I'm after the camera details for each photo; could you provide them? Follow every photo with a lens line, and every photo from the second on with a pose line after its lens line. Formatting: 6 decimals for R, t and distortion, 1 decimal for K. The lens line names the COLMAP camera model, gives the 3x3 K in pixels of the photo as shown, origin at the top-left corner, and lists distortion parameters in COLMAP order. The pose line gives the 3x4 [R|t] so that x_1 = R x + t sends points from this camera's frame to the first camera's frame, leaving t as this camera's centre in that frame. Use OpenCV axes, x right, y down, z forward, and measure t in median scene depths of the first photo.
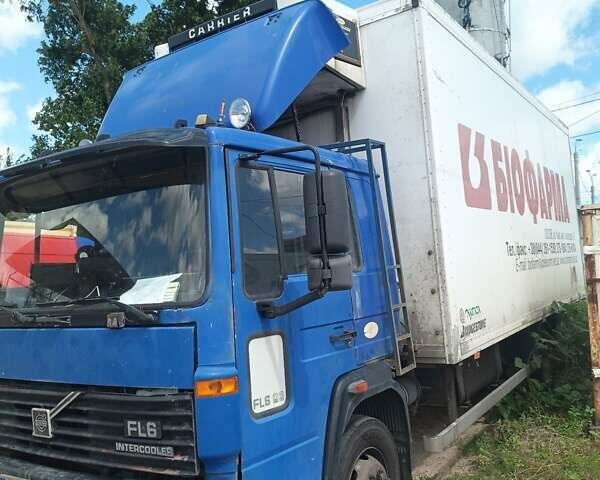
lens RADIAL K [[594.0, 0, 300.0], [0, 594.0, 240.0], [0, 0, 1]] dist [0.011187, 0.005267]
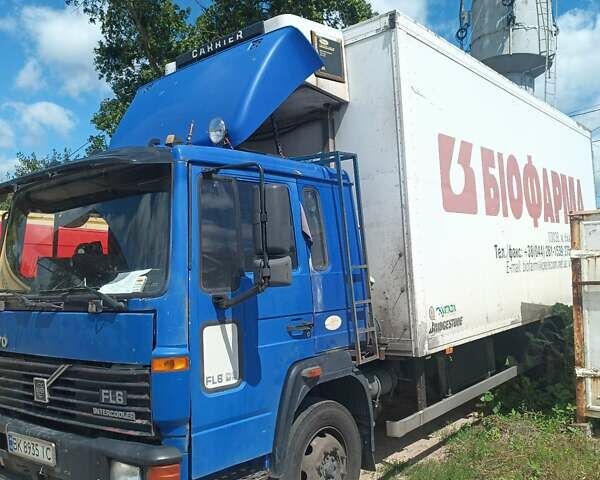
lens RADIAL K [[594.0, 0, 300.0], [0, 594.0, 240.0], [0, 0, 1]] dist [0.011187, 0.005267]
pose [[0.995111, 0.017860, -0.097130, 0.170271], [-0.017089, 0.999816, 0.008768, -0.013810], [0.097268, -0.007066, 0.995233, -0.124010]]
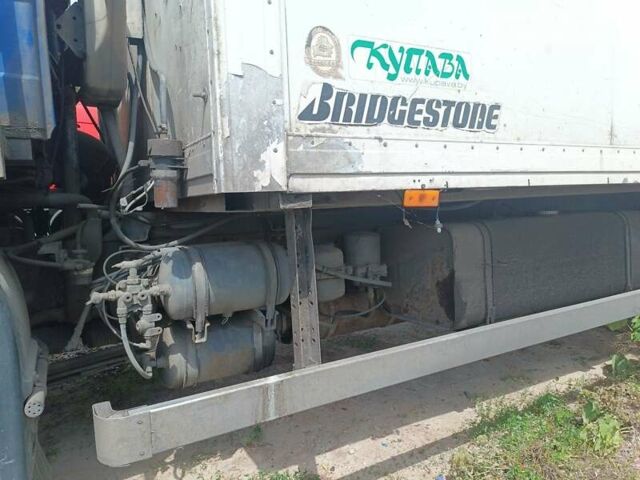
lens RADIAL K [[470.3, 0, 316.2], [0, 470.3, 240.9], [0, 0, 1]] dist [0.007446, -0.009735]
pose [[0.888456, 0.077465, -0.452376, 0.481131], [-0.002637, 0.986499, 0.163748, 0.229232], [0.458953, -0.144290, 0.876665, 0.964298]]
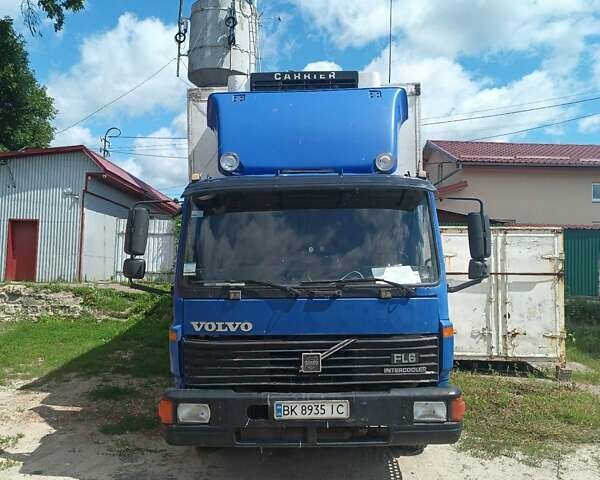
lens RADIAL K [[594.0, 0, 300.0], [0, 594.0, 240.0], [0, 0, 1]] dist [0.011187, 0.005267]
pose [[0.828982, 0.061499, 0.555884, -1.102535], [-0.075919, 0.997110, 0.002904, 0.002493], [-0.554099, -0.044609, 0.831255, -0.160734]]
